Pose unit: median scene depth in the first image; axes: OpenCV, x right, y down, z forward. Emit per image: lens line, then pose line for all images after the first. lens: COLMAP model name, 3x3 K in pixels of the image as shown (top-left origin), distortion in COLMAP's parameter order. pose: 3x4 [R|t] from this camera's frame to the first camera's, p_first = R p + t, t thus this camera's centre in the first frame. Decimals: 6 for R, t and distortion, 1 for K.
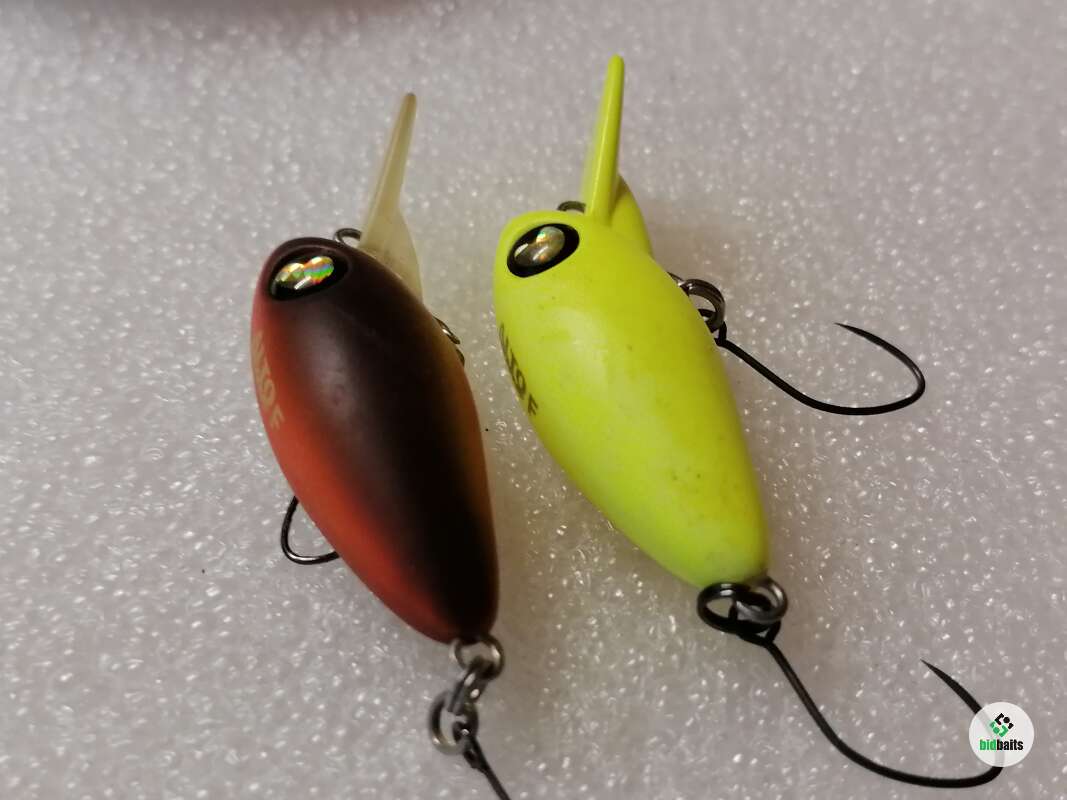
lens RADIAL K [[1544.6, 0, 533.5], [0, 1544.6, 400.0], [0, 0, 1]] dist [0.027162, 0.009902]
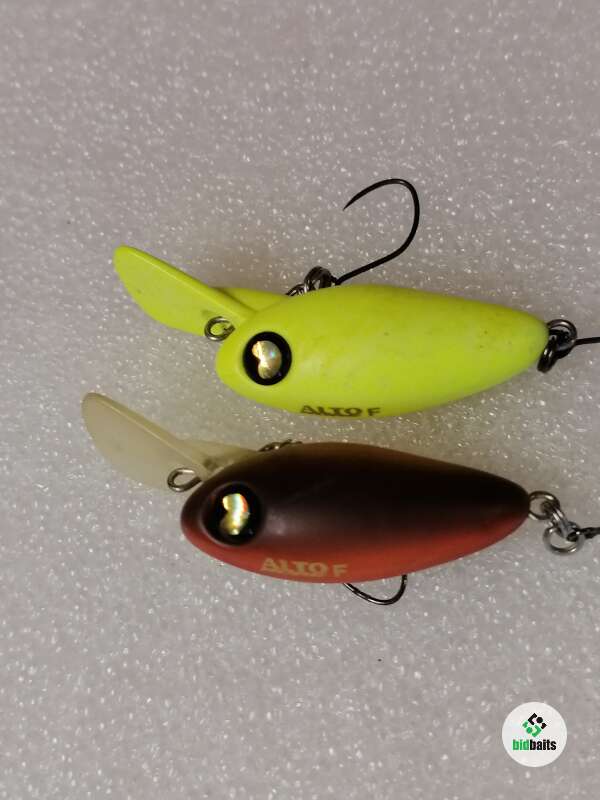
lens RADIAL K [[1158.1, 0, 300.0], [0, 1158.1, 400.0], [0, 0, 1]] dist [0.027162, 0.009902]
pose [[0.384966, -0.886958, 0.255160, -0.297532], [0.800027, 0.458541, 0.386908, -0.479986], [-0.460172, 0.055188, 0.886113, 0.042367]]
